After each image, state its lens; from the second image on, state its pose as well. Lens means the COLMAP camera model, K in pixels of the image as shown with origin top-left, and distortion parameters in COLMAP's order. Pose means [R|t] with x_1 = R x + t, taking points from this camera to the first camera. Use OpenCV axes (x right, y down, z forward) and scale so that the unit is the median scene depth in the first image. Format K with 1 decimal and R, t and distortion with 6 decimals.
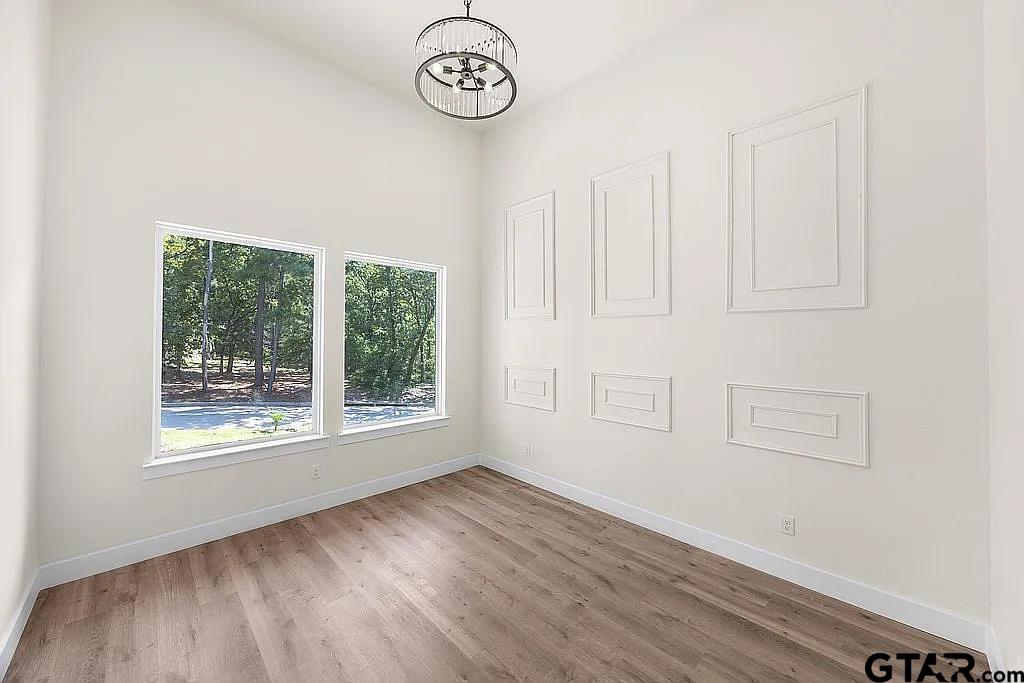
lens RADIAL K [[391.5, 0, 515.4], [0, 391.5, 316.4], [0, 0, 1]] dist [-0.009824, 0.000544]
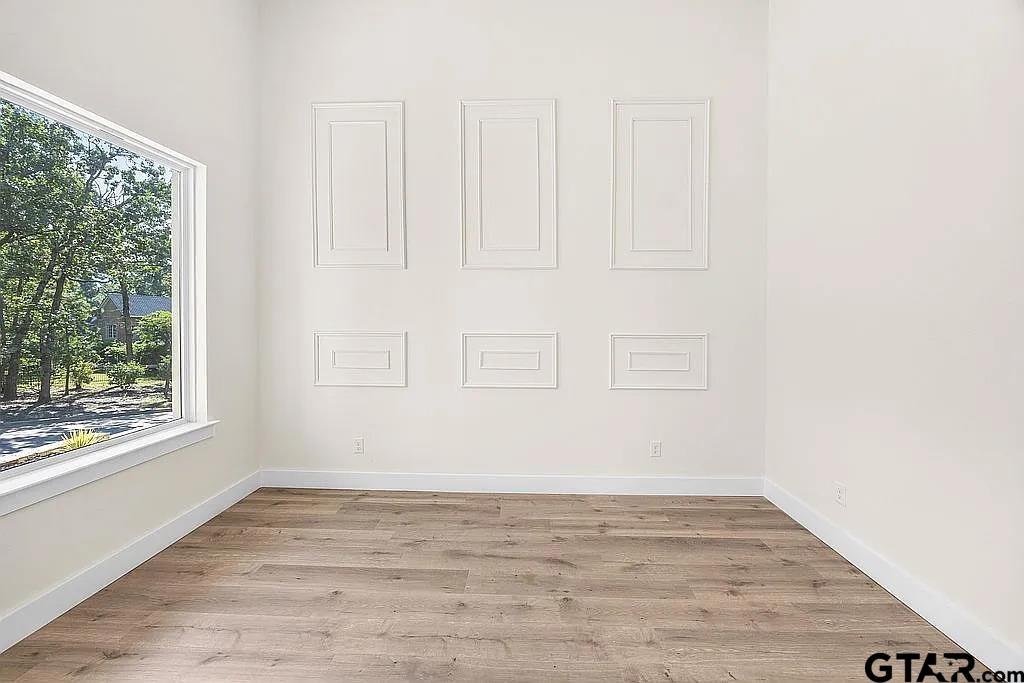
lens RADIAL K [[391.5, 0, 515.4], [0, 391.5, 316.4], [0, 0, 1]] dist [-0.009824, 0.000544]
pose [[0.714547, 0.000742, 0.699587, -0.355807], [-0.035869, 0.998723, 0.035577, 0.082956], [-0.698667, -0.050515, 0.713662, 0.375354]]
